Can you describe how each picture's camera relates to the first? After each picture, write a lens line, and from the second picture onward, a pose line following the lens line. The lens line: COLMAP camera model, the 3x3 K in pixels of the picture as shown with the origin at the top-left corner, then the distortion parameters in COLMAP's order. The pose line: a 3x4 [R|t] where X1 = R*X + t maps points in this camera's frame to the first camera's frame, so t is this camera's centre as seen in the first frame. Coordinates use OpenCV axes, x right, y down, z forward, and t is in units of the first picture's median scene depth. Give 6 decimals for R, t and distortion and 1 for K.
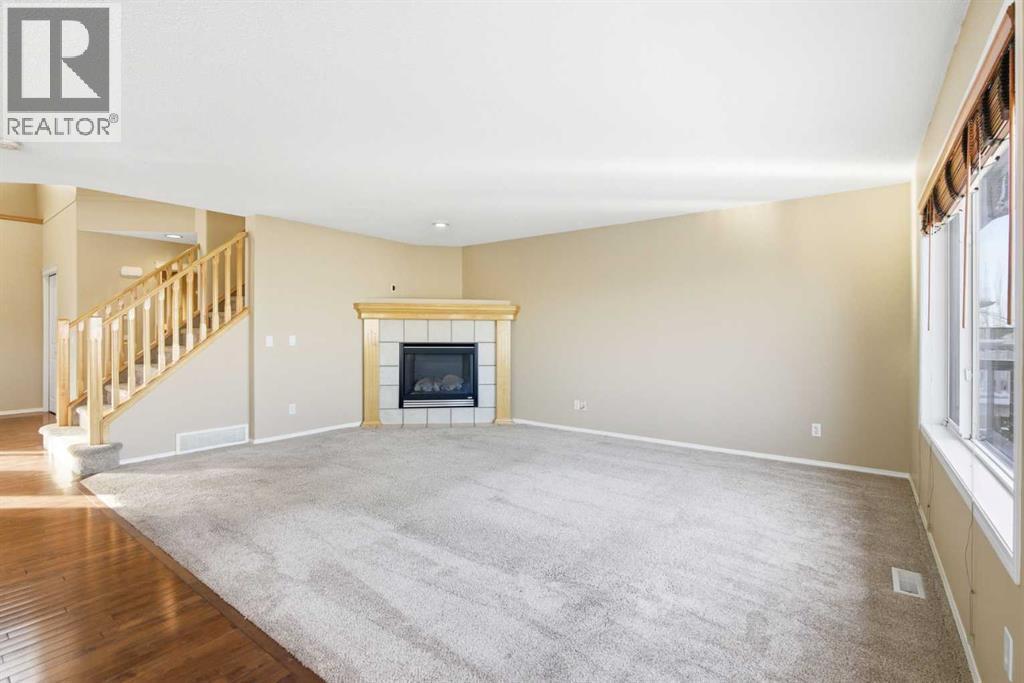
lens RADIAL K [[466.5, 0, 507.1], [0, 466.5, 338.2], [0, 0, 1]] dist [-0.000210, -0.000243]
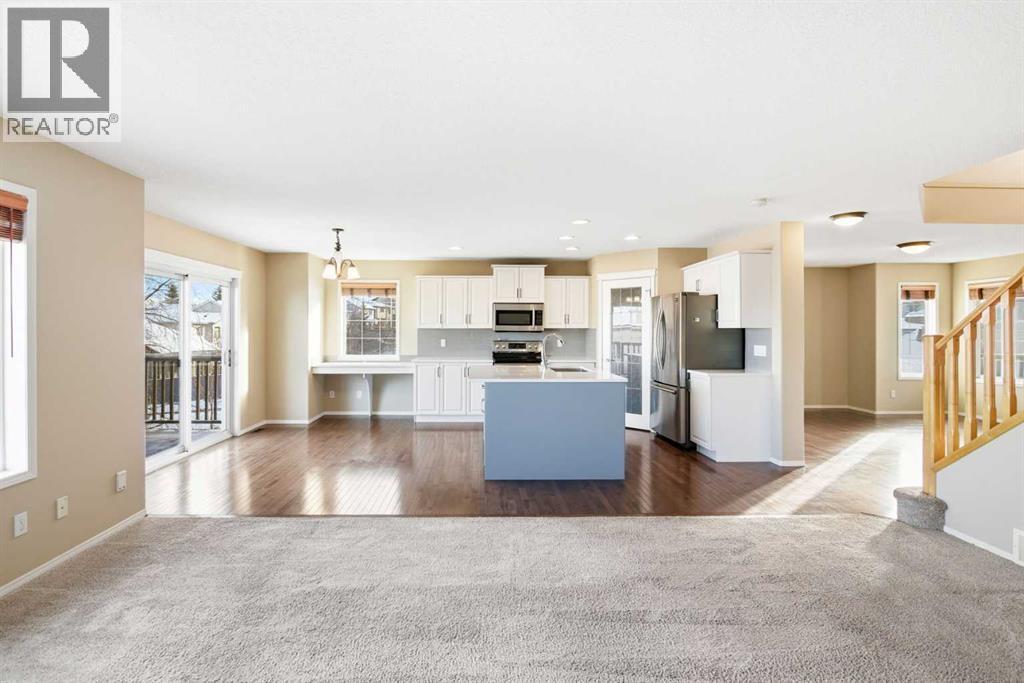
lens RADIAL K [[480.7, 0, 489.5], [0, 480.7, 324.4], [0, 0, 1]] dist [-0.000818, -0.000144]
pose [[-0.784985, -0.005484, -0.619491, 0.163710], [-0.005756, 0.999982, -0.001558, -0.041107], [0.619488, 0.002343, -0.785002, 0.787058]]
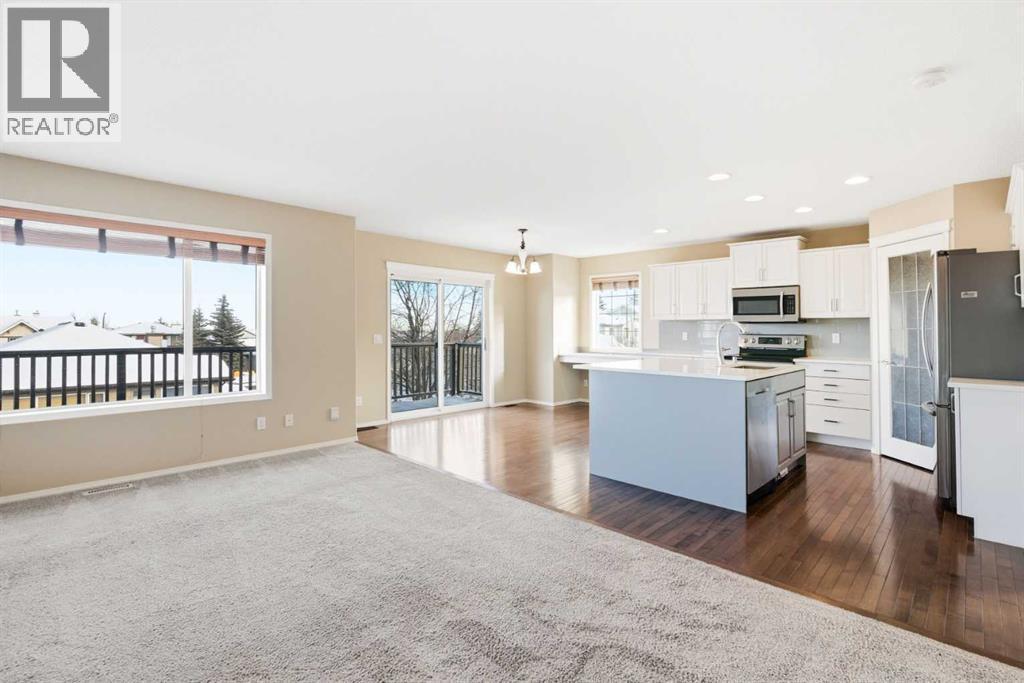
lens RADIAL K [[481.3, 0, 521.1], [0, 481.3, 308.6], [0, 0, 1]] dist [-0.003969, -0.000134]
pose [[-0.994092, 0.000970, 0.108536, -0.259730], [-0.002950, 0.999349, -0.035949, -0.016794], [-0.108501, -0.036057, -0.993442, 0.906136]]
